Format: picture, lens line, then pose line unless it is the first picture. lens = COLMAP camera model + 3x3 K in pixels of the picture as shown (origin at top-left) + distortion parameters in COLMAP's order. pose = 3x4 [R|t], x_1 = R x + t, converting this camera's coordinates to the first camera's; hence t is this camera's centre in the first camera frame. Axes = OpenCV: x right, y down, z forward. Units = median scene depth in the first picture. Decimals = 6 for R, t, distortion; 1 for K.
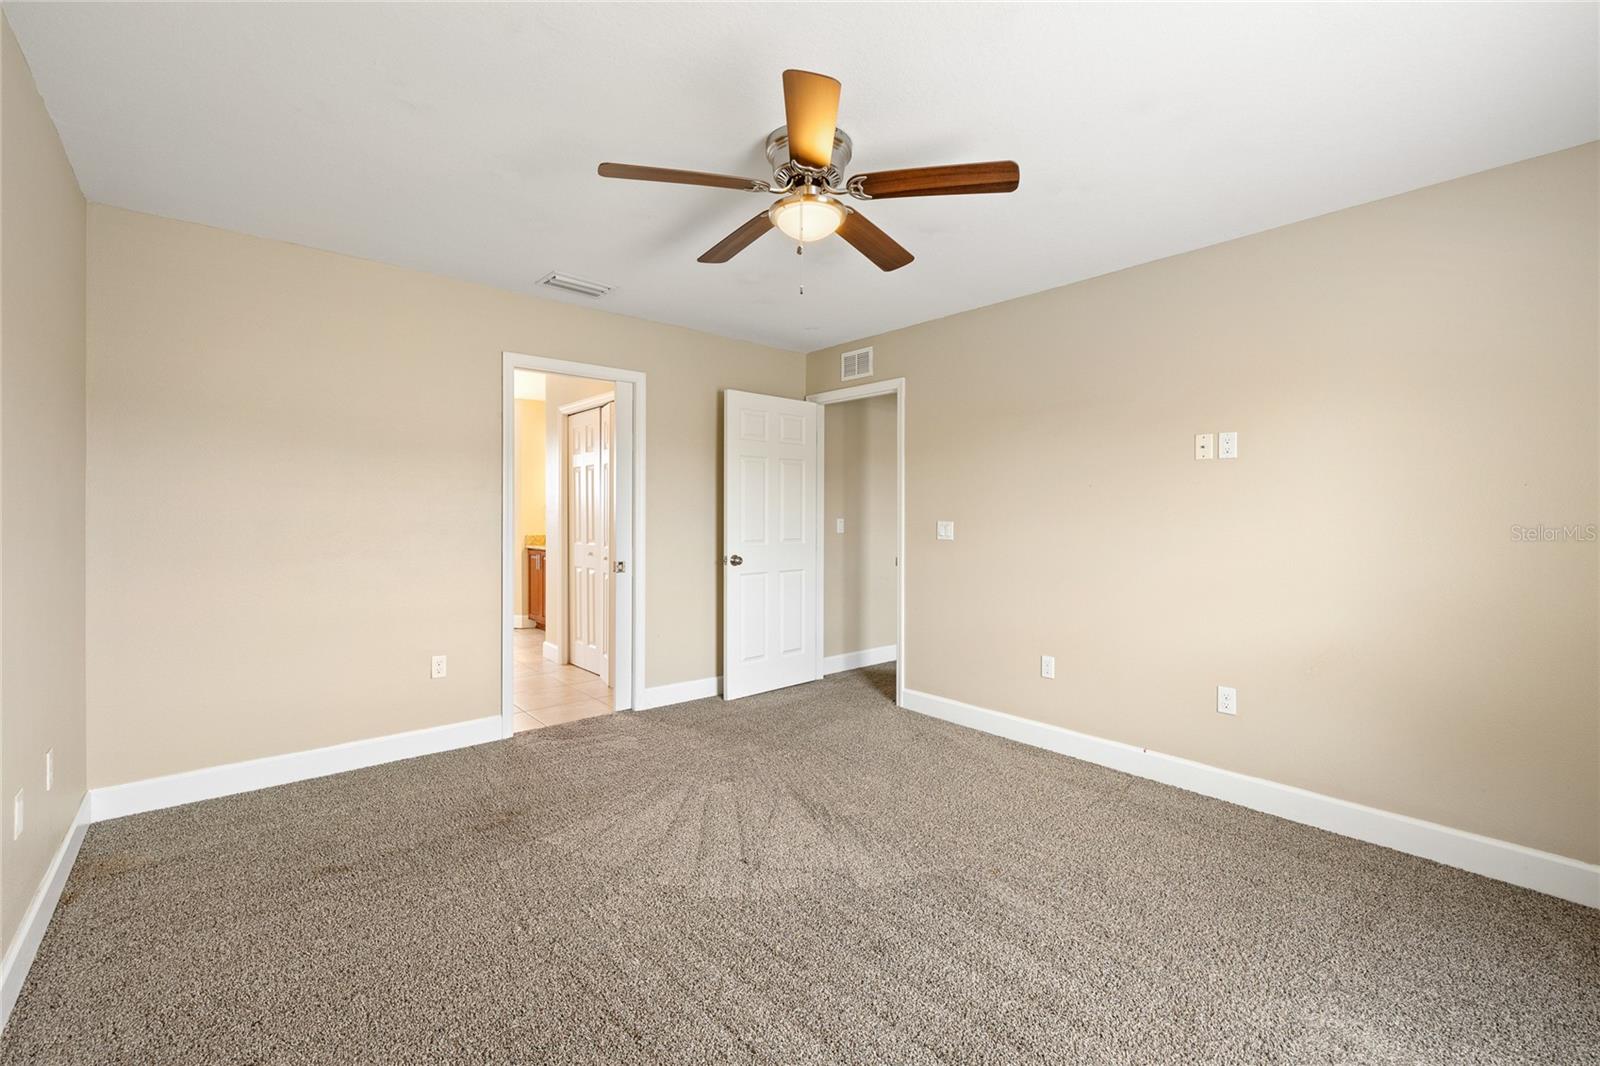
lens RADIAL K [[676.1, 0, 803.6], [0, 676.1, 520.8], [0, 0, 1]] dist [-0.002291, -0.000031]
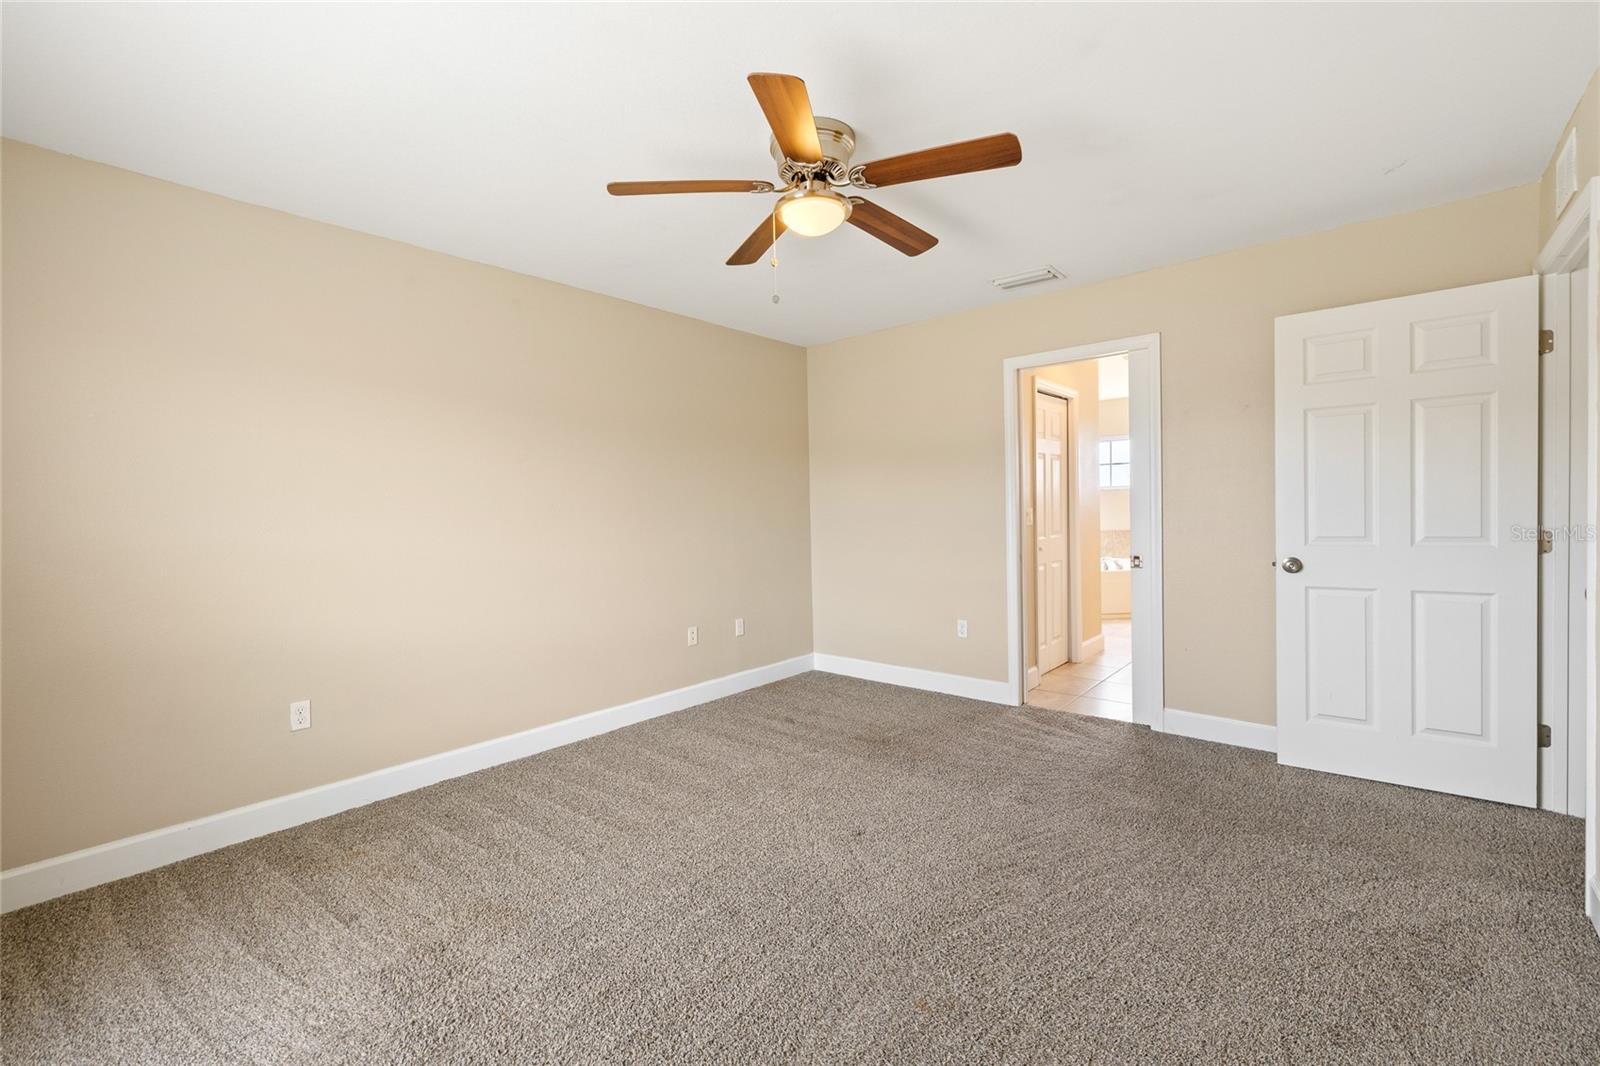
lens RADIAL K [[676.1, 0, 803.2], [0, 676.1, 530.6], [0, 0, 1]] dist [-0.002291, -0.000031]
pose [[0.143901, 0.022301, -0.989341, 0.604033], [0.009875, 0.999664, 0.023969, 0.002393], [0.989543, -0.013219, 0.143633, 0.493959]]
